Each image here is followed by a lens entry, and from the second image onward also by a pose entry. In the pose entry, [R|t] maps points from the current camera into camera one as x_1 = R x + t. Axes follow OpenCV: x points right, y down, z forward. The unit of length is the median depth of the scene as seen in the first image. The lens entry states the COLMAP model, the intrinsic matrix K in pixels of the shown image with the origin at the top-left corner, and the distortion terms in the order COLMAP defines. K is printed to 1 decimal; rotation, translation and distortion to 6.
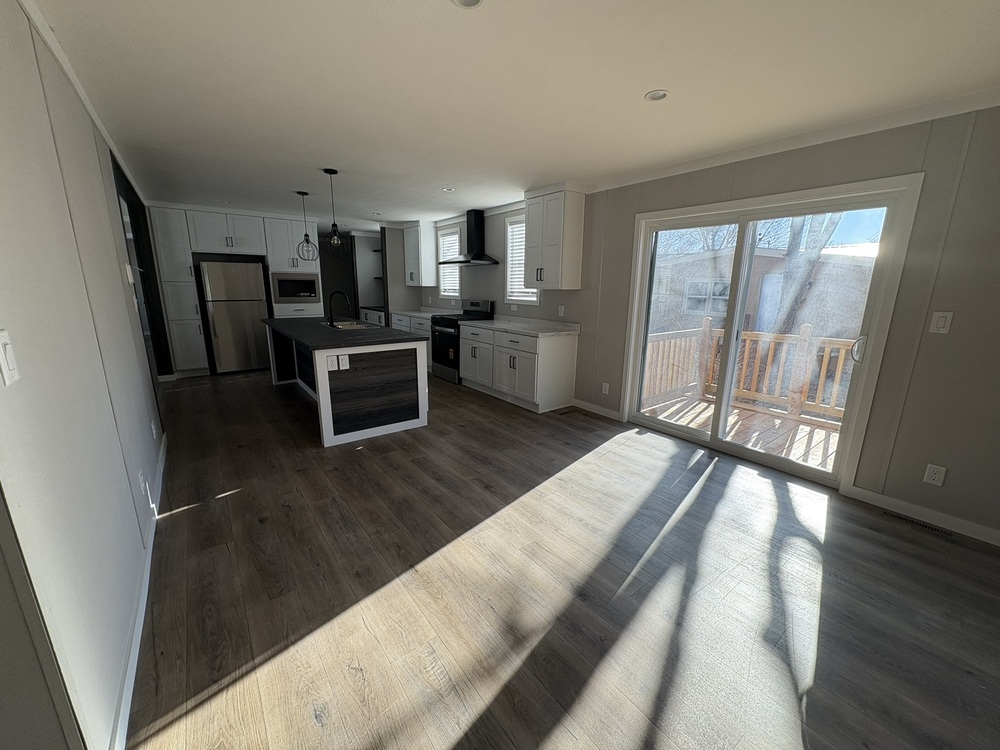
lens RADIAL K [[399.1, 0, 500.0], [0, 399.1, 375.0], [0, 0, 1]] dist [-0.000539, 0.000151]
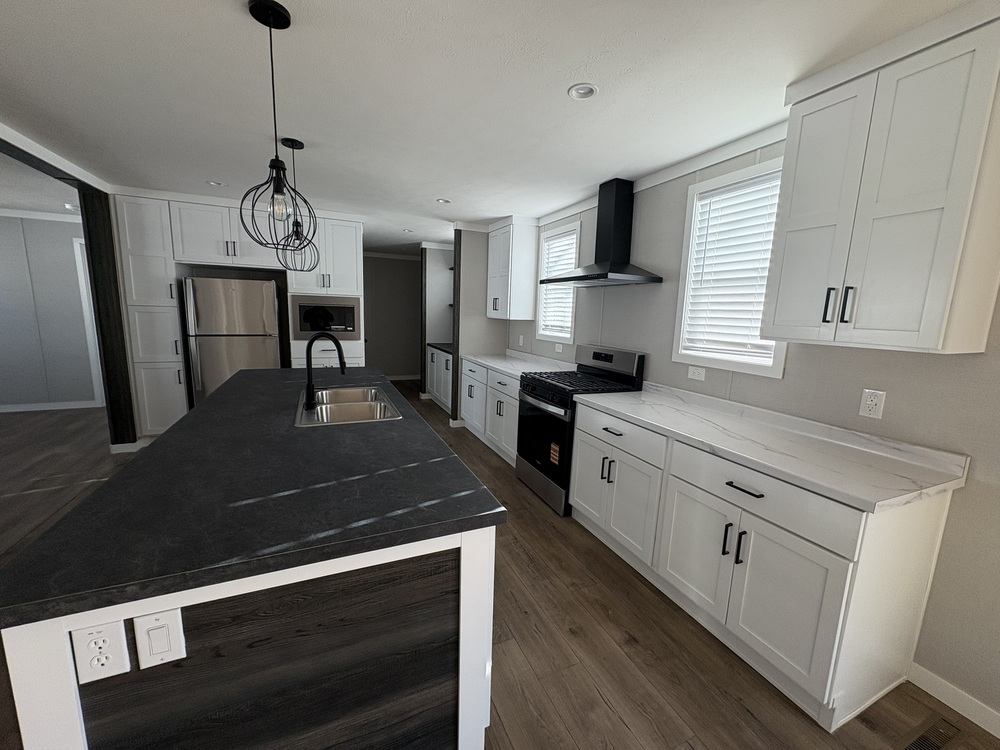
lens RADIAL K [[399.1, 0, 500.0], [0, 399.1, 375.0], [0, 0, 1]] dist [-0.000539, 0.000151]
pose [[0.974131, 0.055442, -0.219079, -0.081623], [-0.069997, 0.995787, -0.059239, -0.116349], [0.214871, 0.073042, 0.973907, 0.468477]]
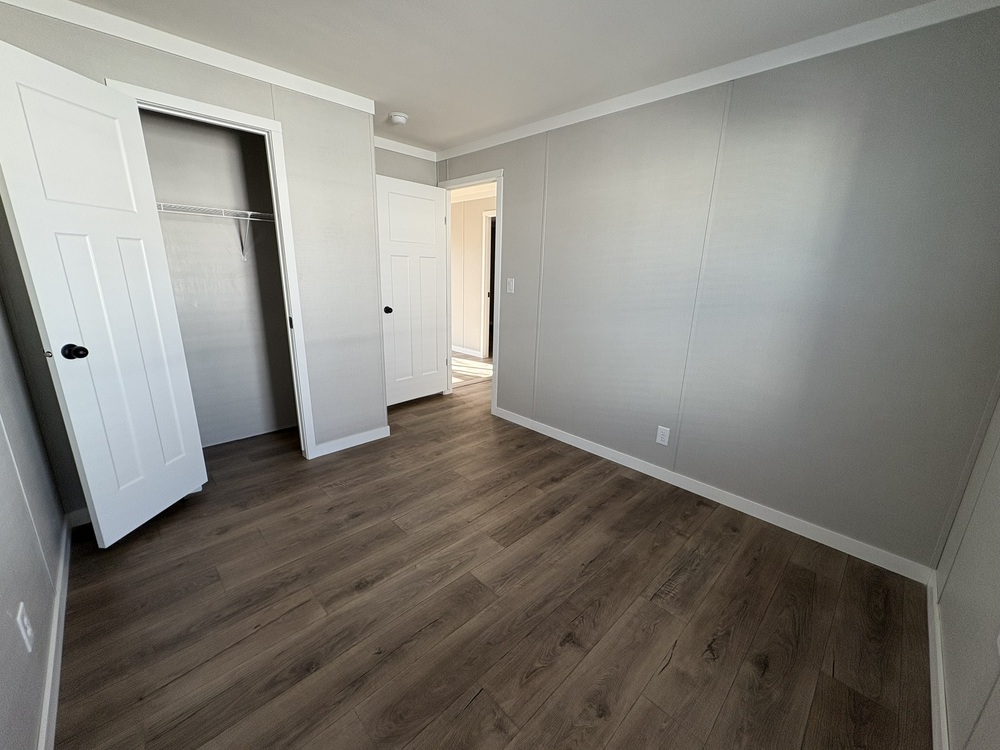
lens RADIAL K [[401.6, 0, 501.5], [0, 401.6, 358.9], [0, 0, 1]] dist [0.002749, 0.000323]
pose [[-0.129492, -0.230650, 0.964382, -0.604871], [0.194322, 0.947809, 0.252779, -0.178811], [-0.972353, 0.220134, -0.077914, 0.785218]]
